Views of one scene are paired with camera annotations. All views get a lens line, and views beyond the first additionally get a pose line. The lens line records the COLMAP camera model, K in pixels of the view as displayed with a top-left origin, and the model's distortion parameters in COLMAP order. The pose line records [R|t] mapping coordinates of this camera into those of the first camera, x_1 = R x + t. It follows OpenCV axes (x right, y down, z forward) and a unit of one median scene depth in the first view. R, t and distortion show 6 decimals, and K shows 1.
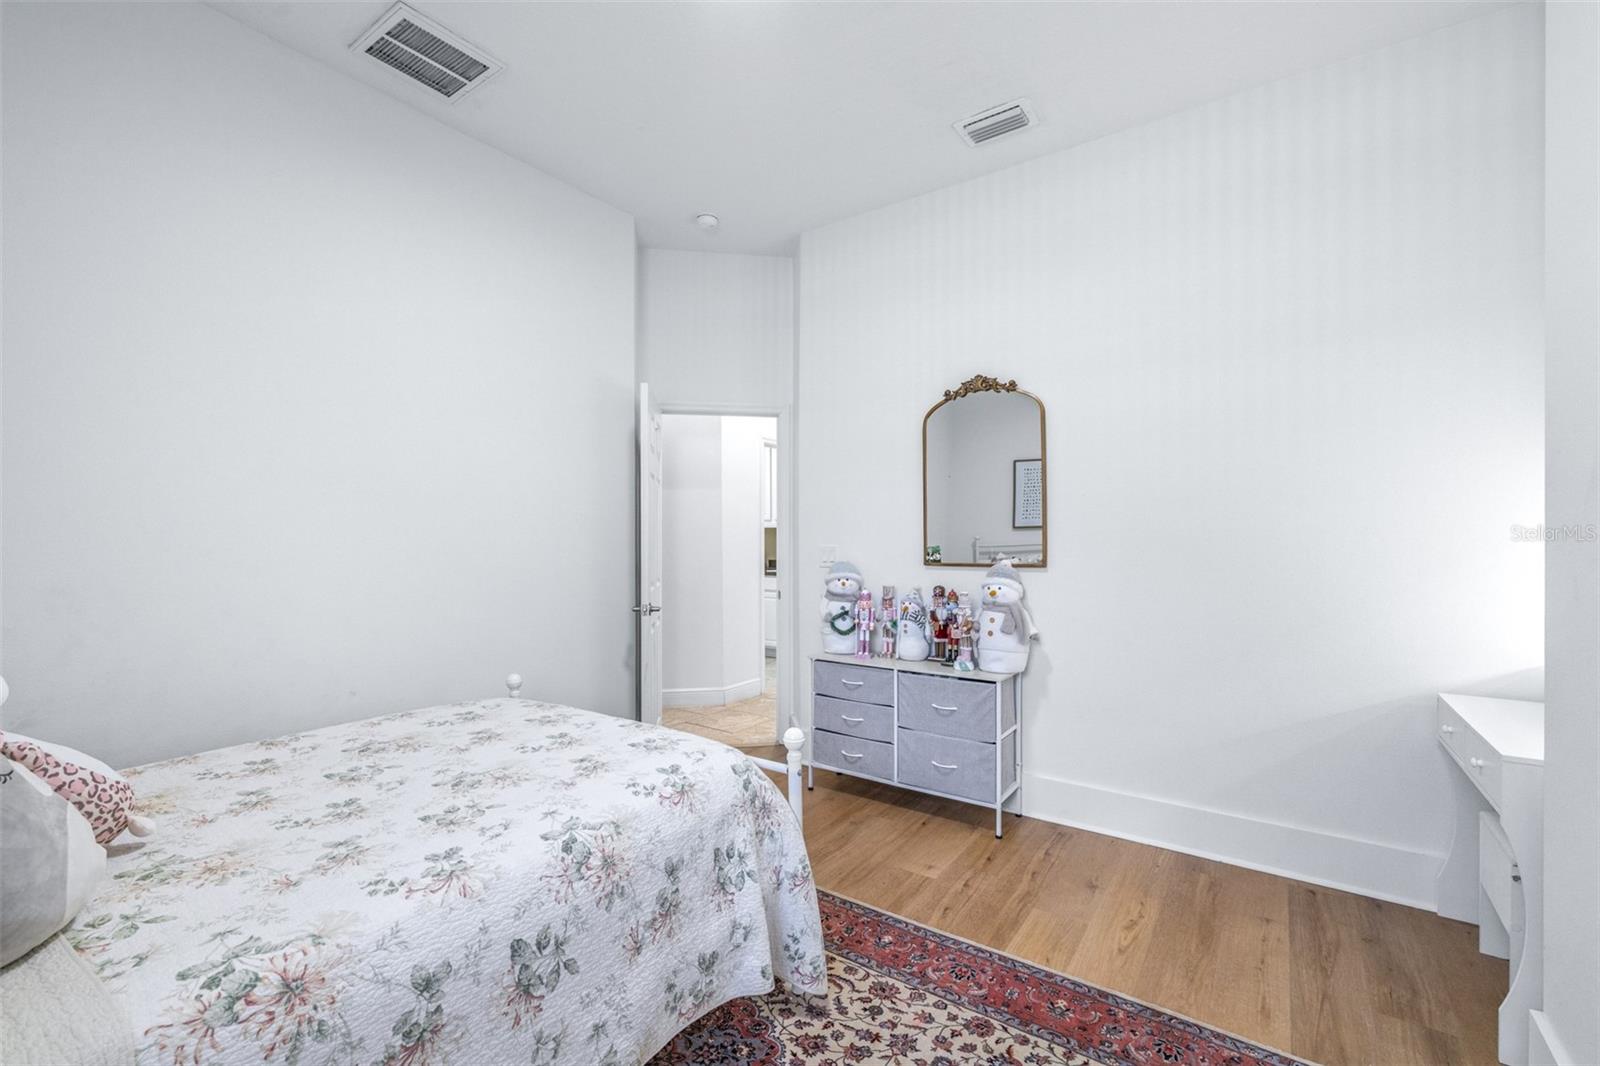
lens RADIAL K [[667.7, 0, 801.8], [0, 667.7, 528.4], [0, 0, 1]] dist [0.000902, -0.000516]
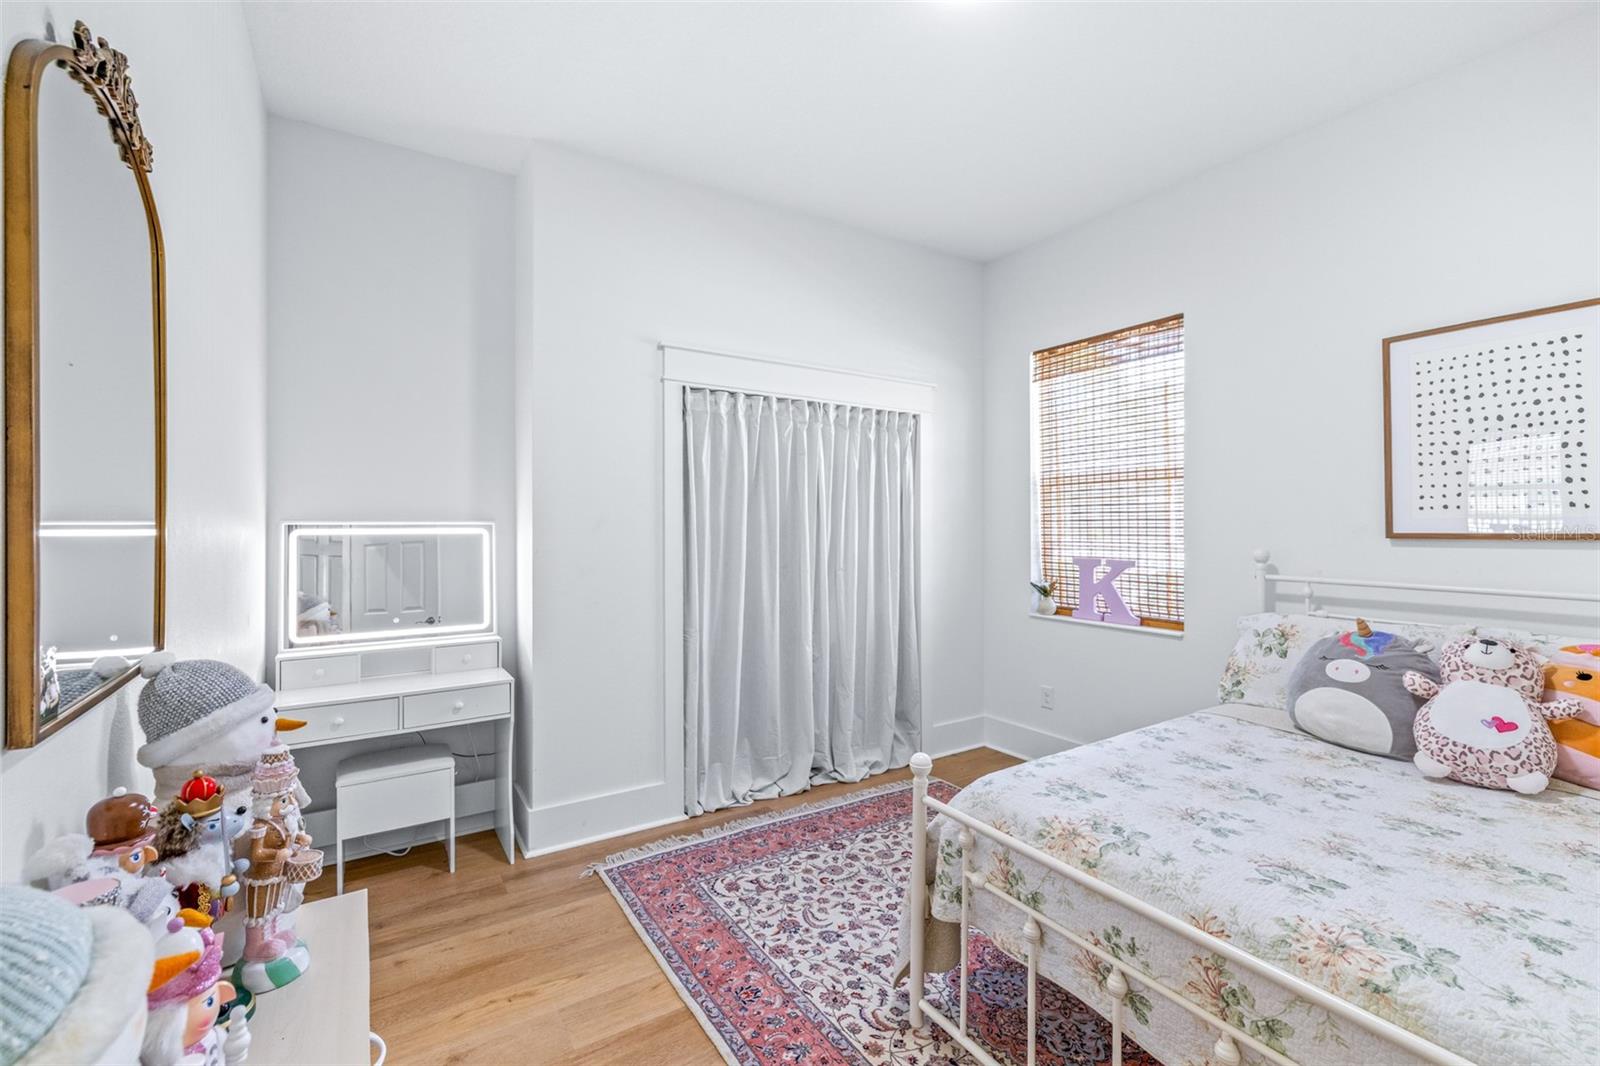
lens RADIAL K [[667.7, 0, 801.8], [0, 667.7, 528.4], [0, 0, 1]] dist [0.000902, -0.000516]
pose [[-0.924106, 0.001121, 0.382135, -0.232971], [-0.000537, 0.999991, -0.004233, -0.027550], [-0.382136, -0.004117, -0.924097, 2.053749]]
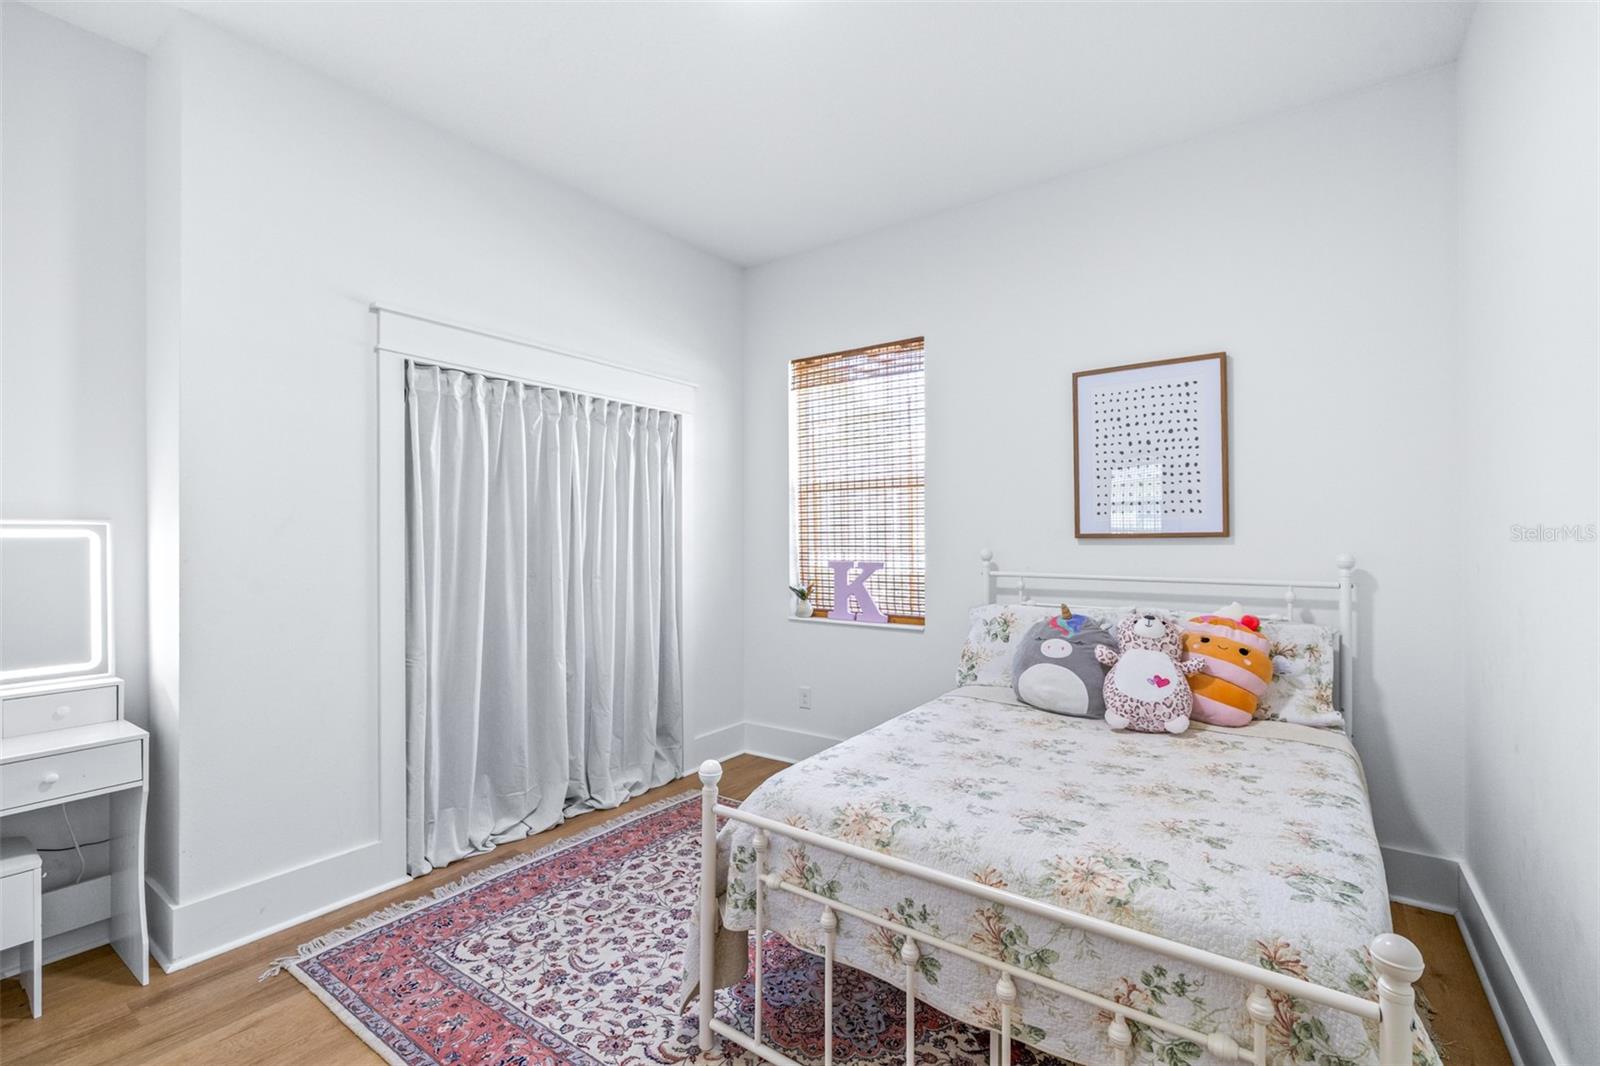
lens RADIAL K [[687.0, 0, 799.9], [0, 687.0, 538.8], [0, 0, 1]] dist [0.000124, -0.000001]
pose [[-0.999923, 0.004838, 0.011386, -0.155060], [0.004755, 0.999962, -0.007333, -0.003634], [-0.011421, -0.007278, -0.999908, 2.041483]]
